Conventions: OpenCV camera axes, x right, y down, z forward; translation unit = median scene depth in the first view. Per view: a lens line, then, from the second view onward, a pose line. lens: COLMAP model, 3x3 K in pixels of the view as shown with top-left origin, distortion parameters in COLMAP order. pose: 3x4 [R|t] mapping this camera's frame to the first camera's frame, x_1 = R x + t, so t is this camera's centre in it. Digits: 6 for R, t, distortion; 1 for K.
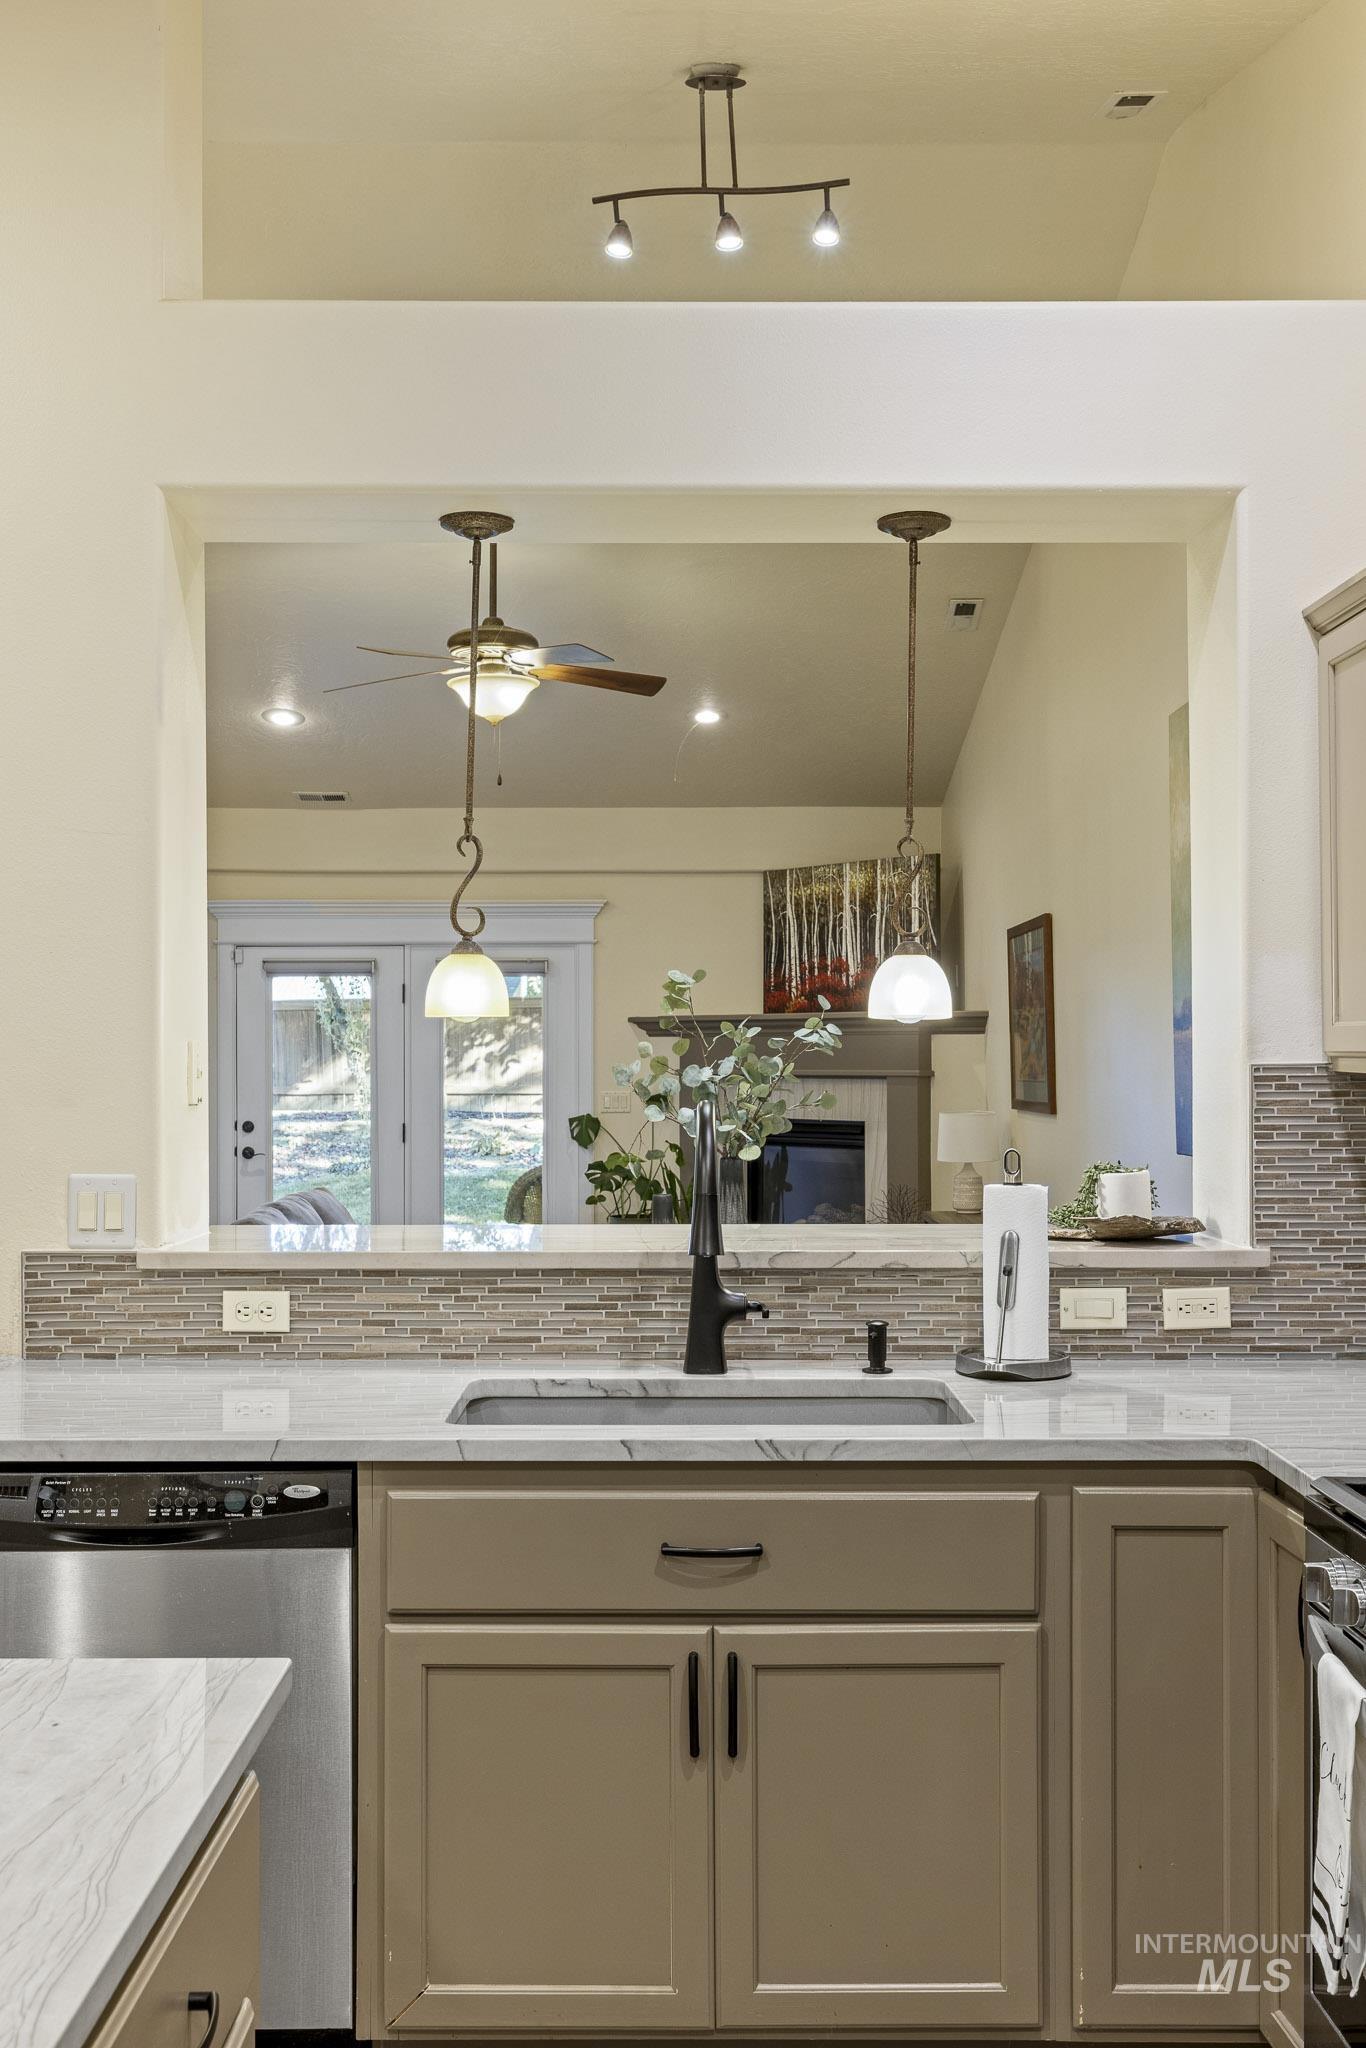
lens RADIAL K [[2001.6, 0, 686.9], [0, 2001.6, 1027.5], [0, 0, 1]] dist [0.005764, 0.000000]
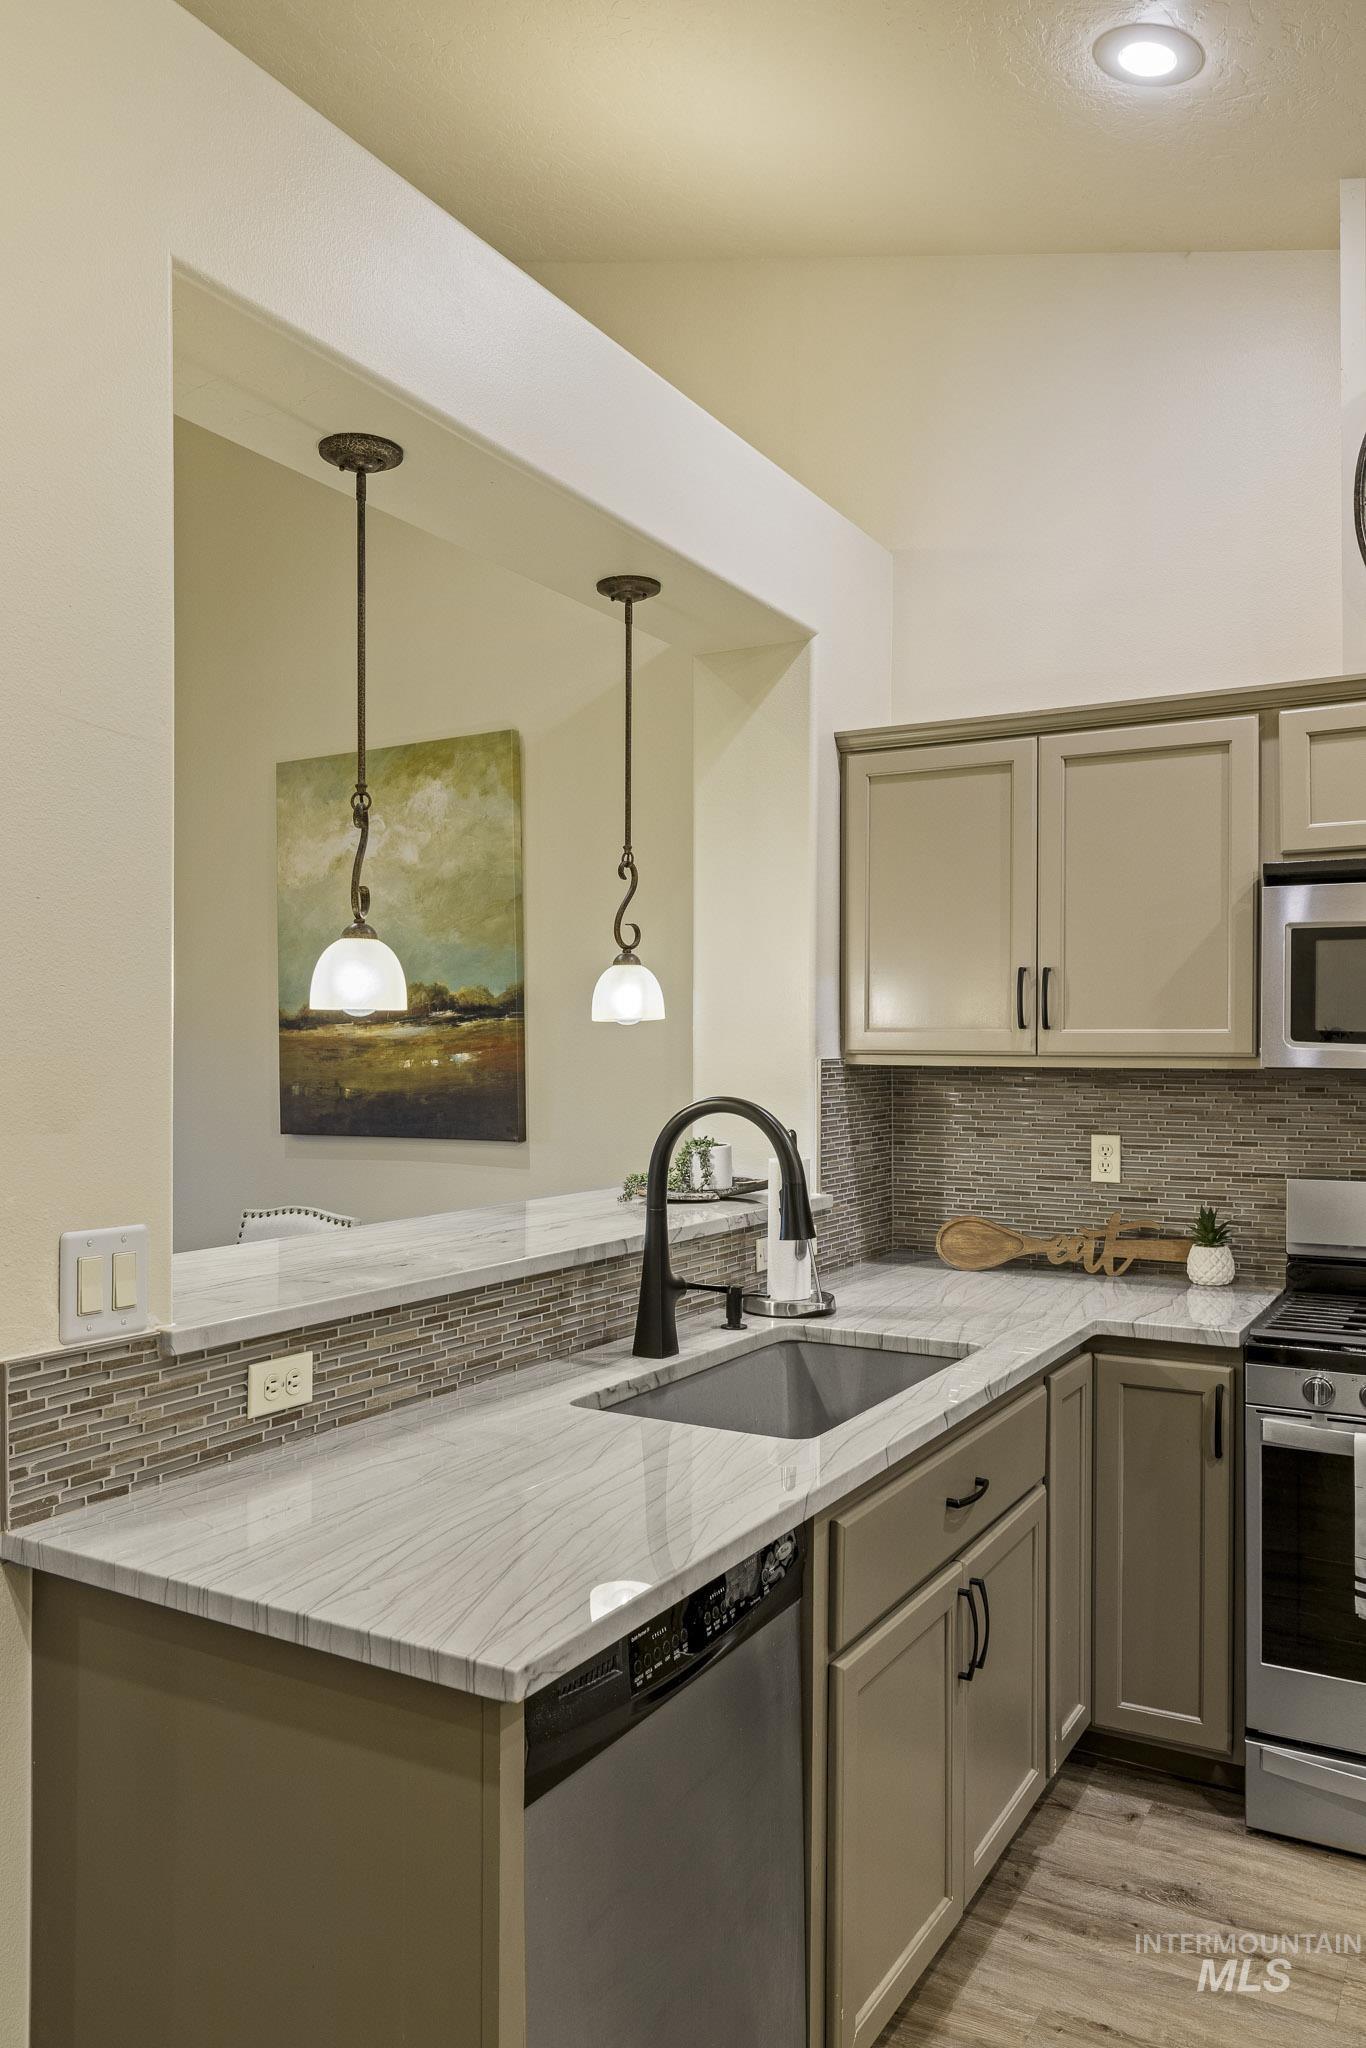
lens RADIAL K [[1466.5, 0, 691.6], [0, 1466.5, 1040.8], [0, 0, 1]] dist [-0.000877, 0.002723]
pose [[0.503970, 0.006370, 0.863698, -0.621802], [-0.013977, 0.999902, 0.000782, 0.006082], [-0.863608, -0.012466, 0.504009, 0.574089]]
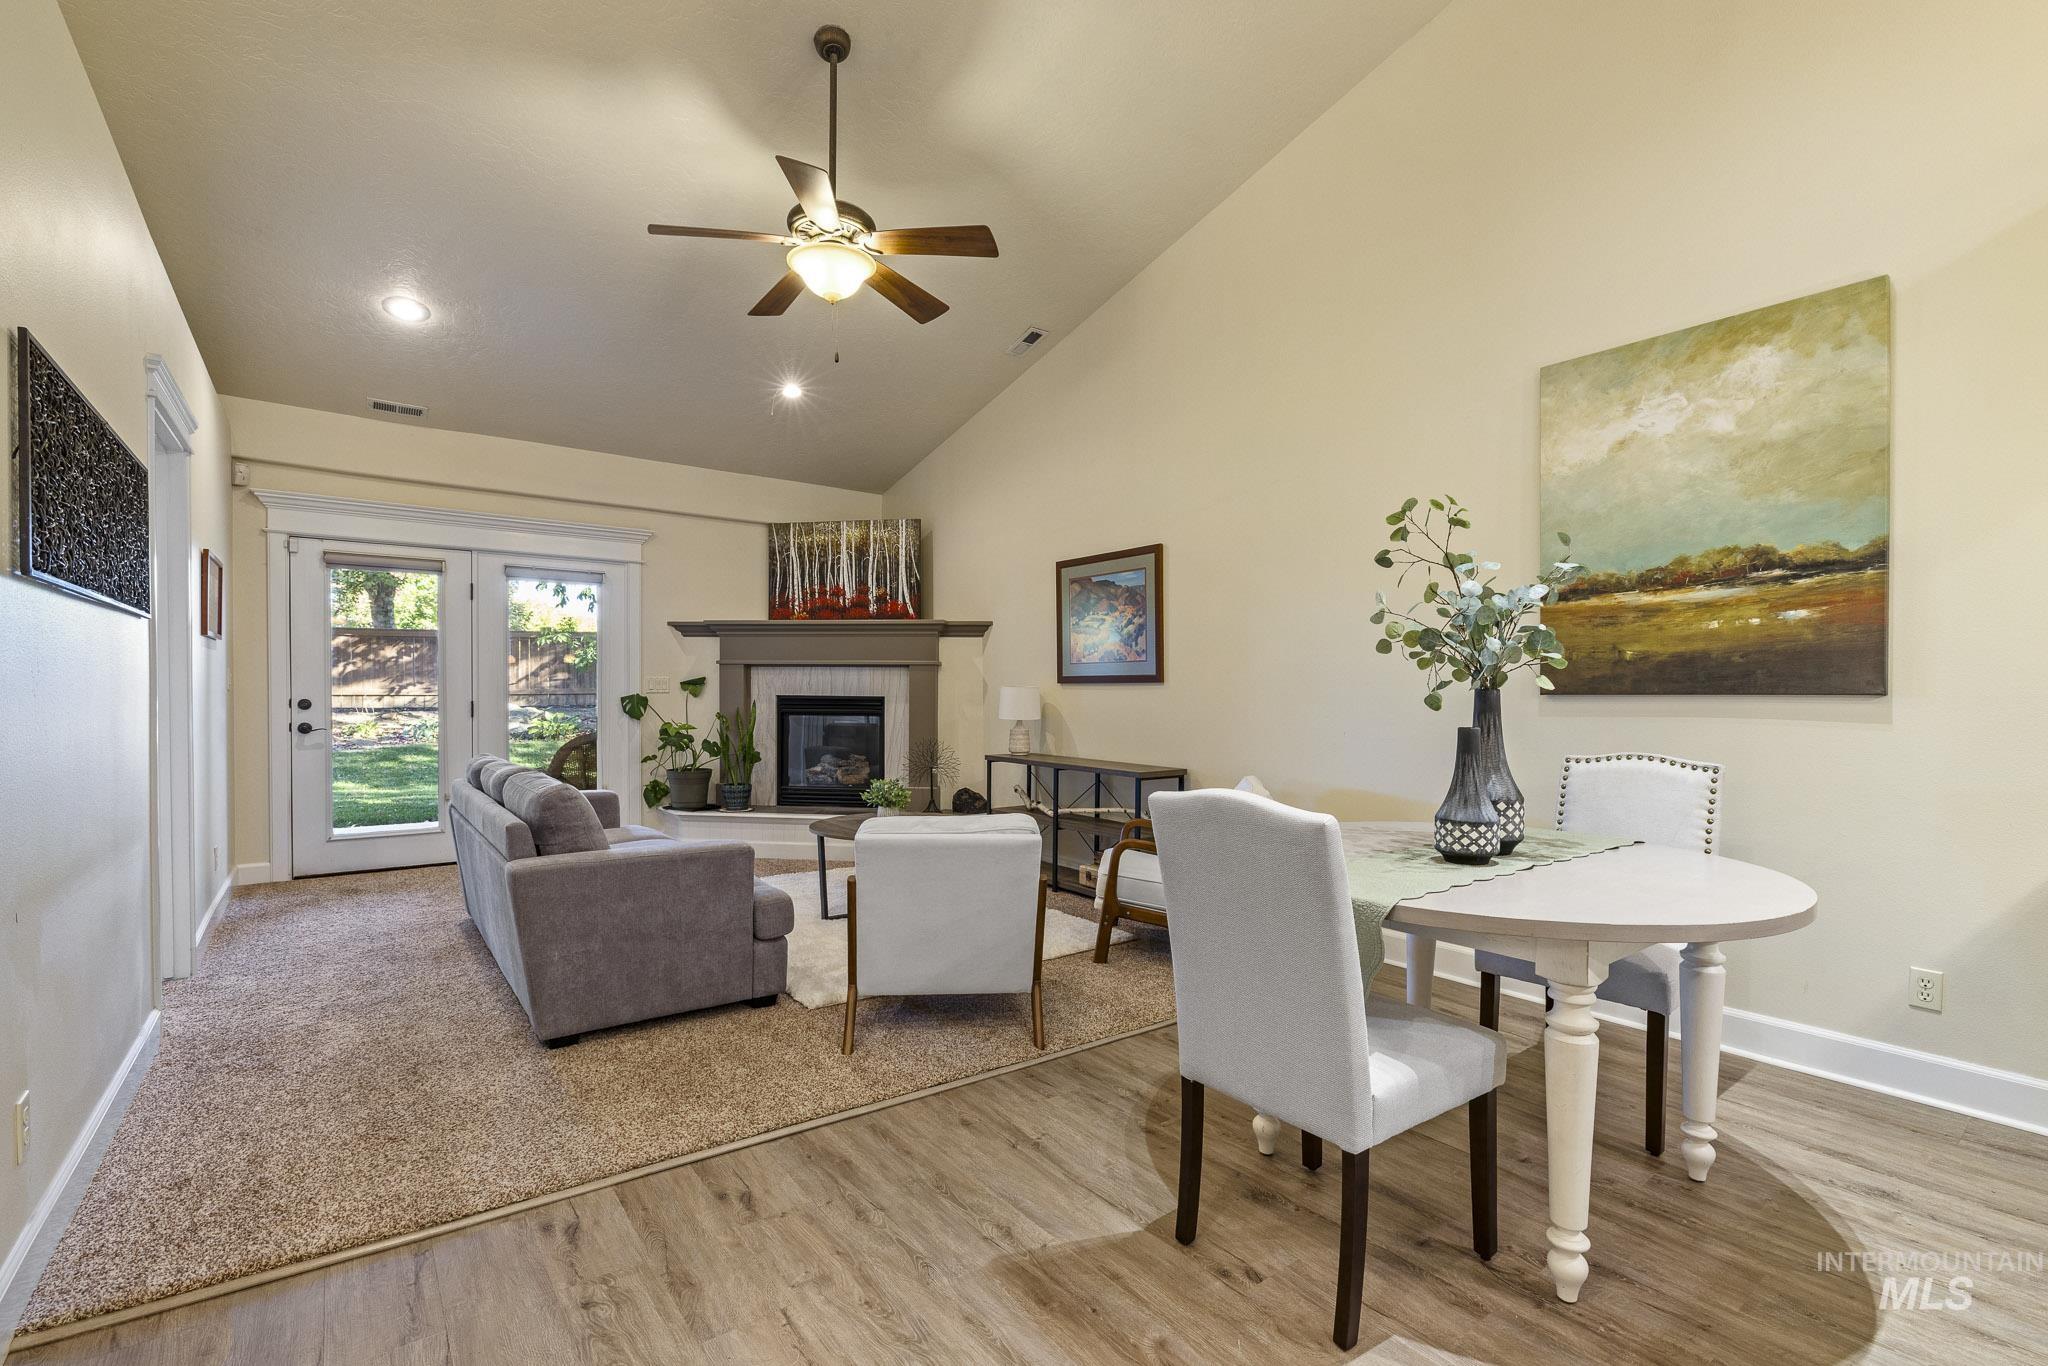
lens RADIAL K [[914.7, 0, 1035.8], [0, 914.7, 699.7], [0, 0, 1]] dist [-0.002454, -0.000119]
pose [[0.794617, 0.000292, 0.607111, -0.649683], [-0.016368, 0.999647, 0.020944, 0.095986], [-0.606890, -0.026580, 0.794341, 1.164796]]
